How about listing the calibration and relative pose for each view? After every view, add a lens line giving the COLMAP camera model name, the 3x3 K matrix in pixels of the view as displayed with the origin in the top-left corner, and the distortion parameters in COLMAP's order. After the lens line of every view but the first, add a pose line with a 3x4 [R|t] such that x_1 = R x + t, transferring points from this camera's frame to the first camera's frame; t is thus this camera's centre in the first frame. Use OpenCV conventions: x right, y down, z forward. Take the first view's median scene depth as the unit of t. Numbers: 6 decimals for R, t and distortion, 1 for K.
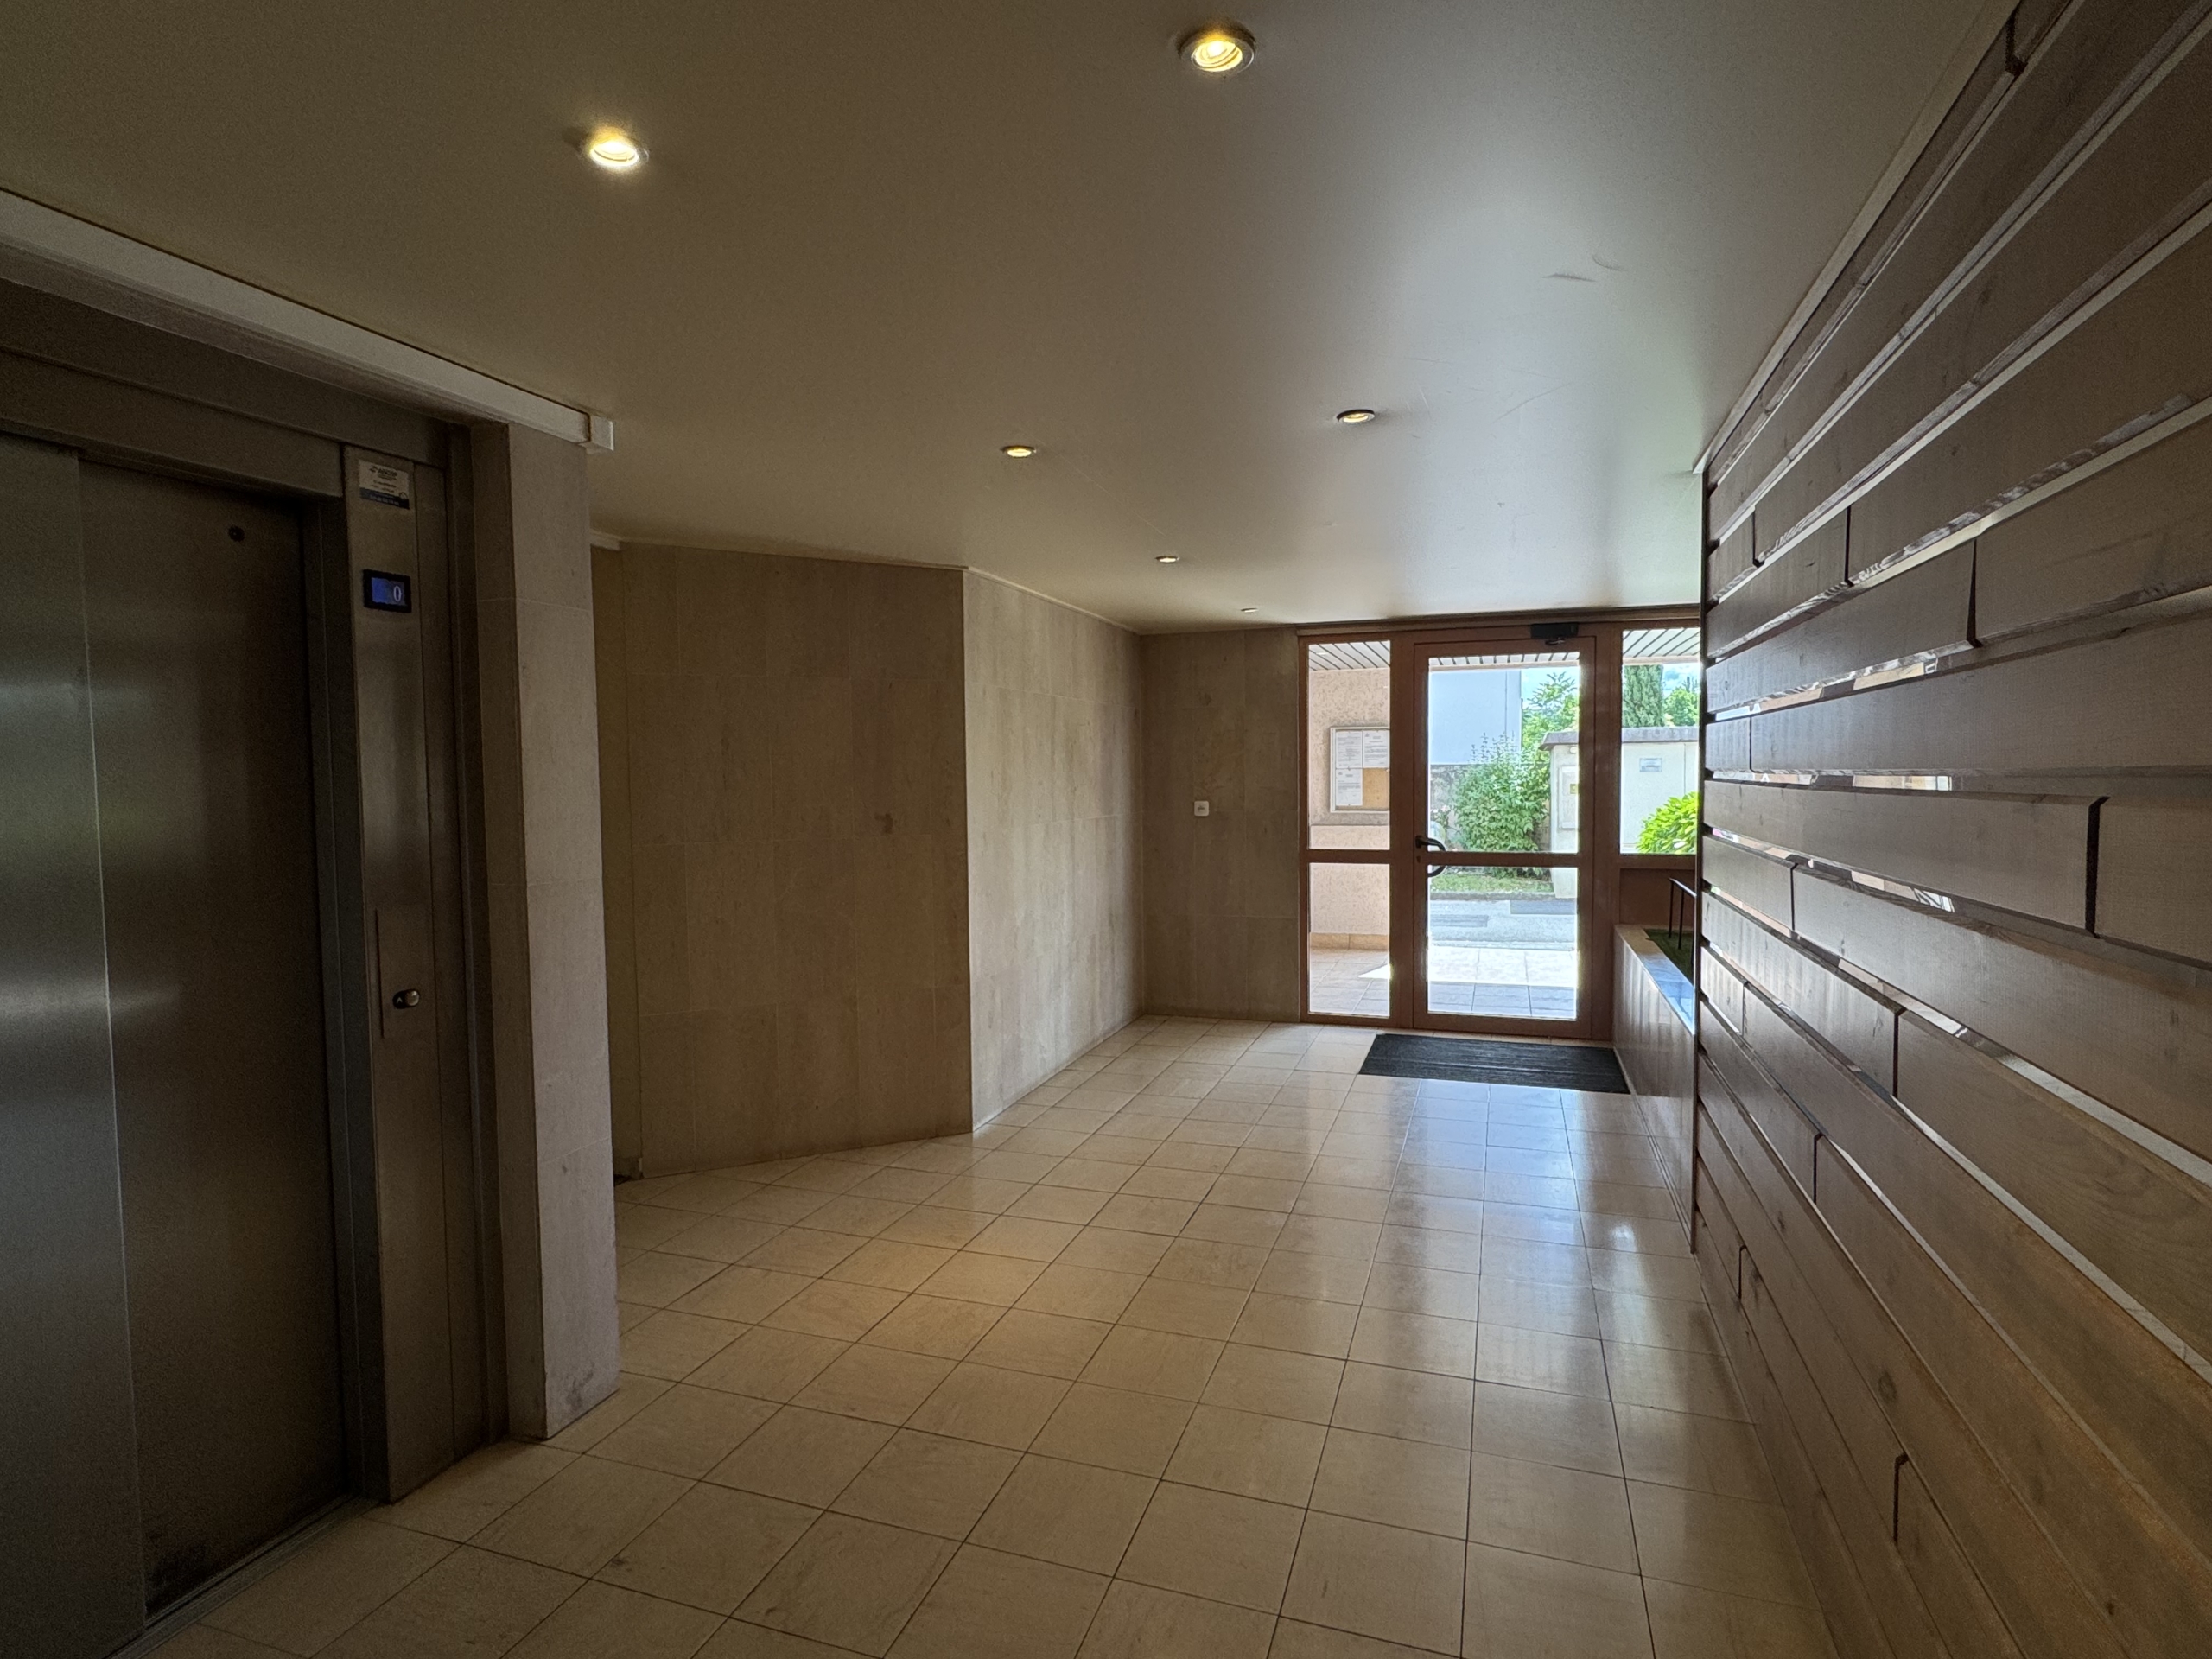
lens RADIAL K [[1149.6, 0, 1104.4], [0, 1149.6, 829.5], [0, 0, 1]] dist [0.005273, 0.000204]
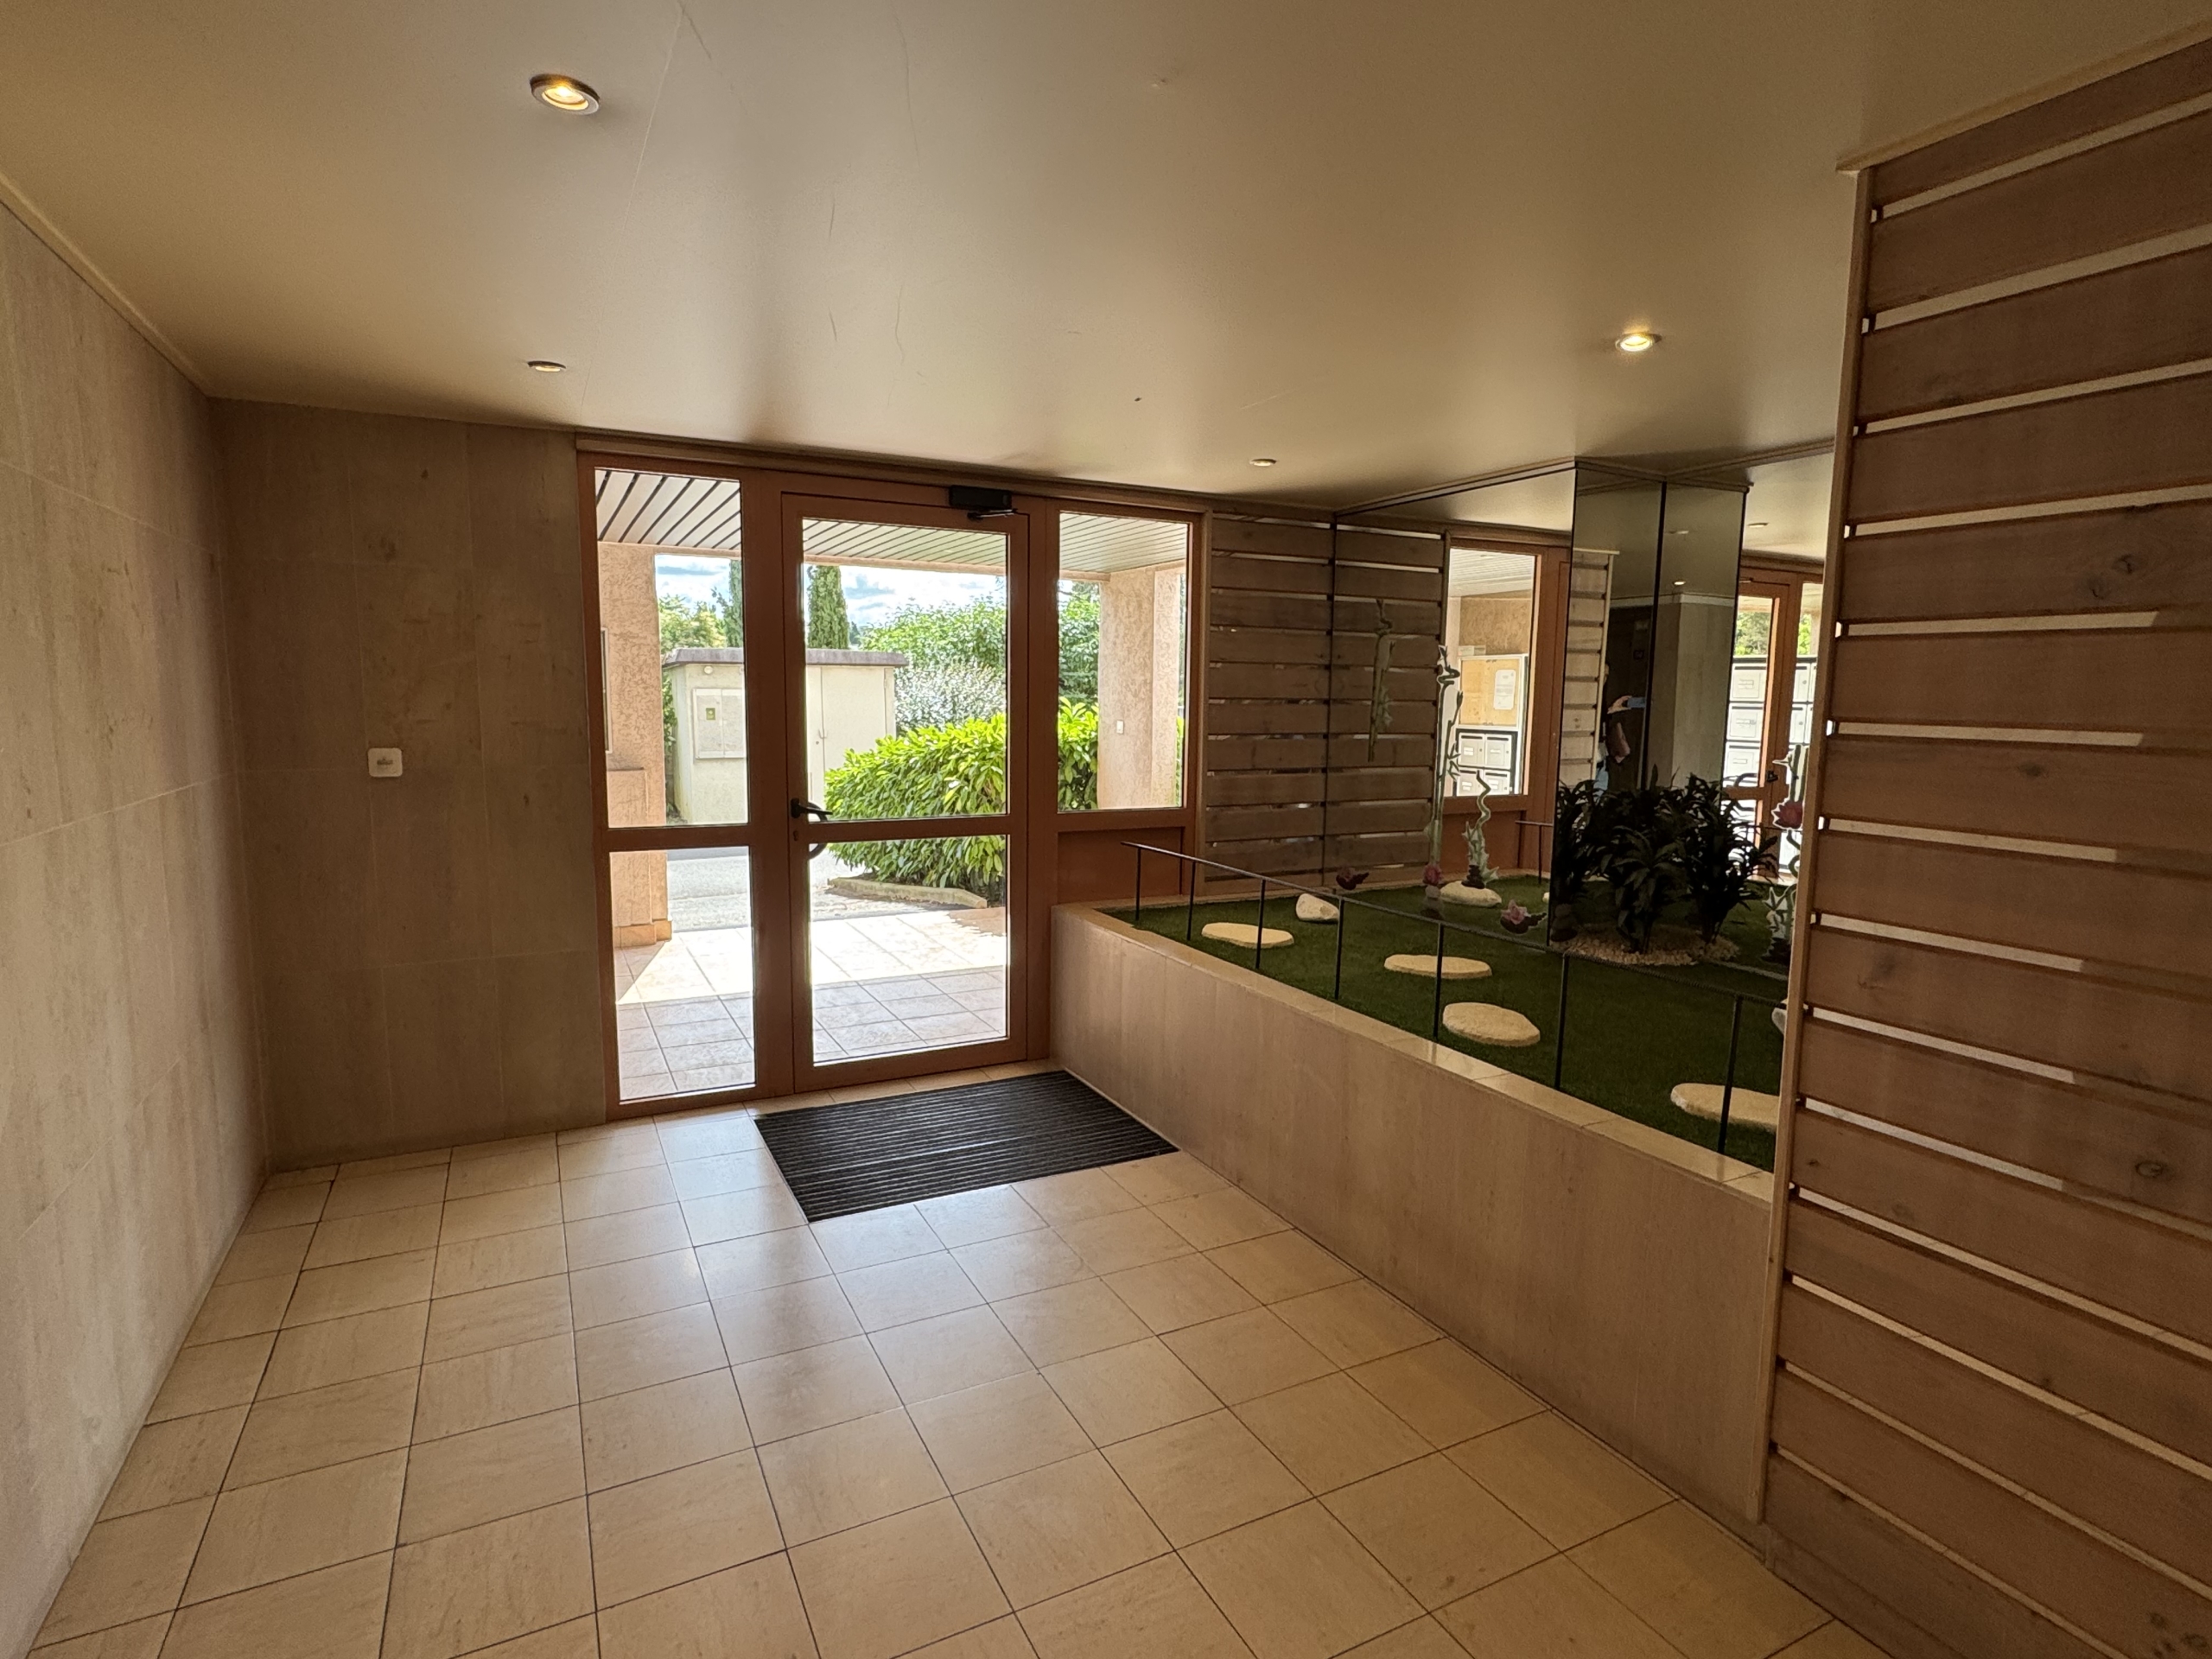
lens RADIAL K [[1149.6, 0, 1103.6], [0, 1149.6, 845.2], [0, 0, 1]] dist [0.005273, 0.000204]
pose [[0.697459, -0.075908, 0.712593, -0.065990], [0.016382, 0.995803, 0.090043, -0.024057], [-0.716438, -0.051128, 0.695775, 0.427660]]
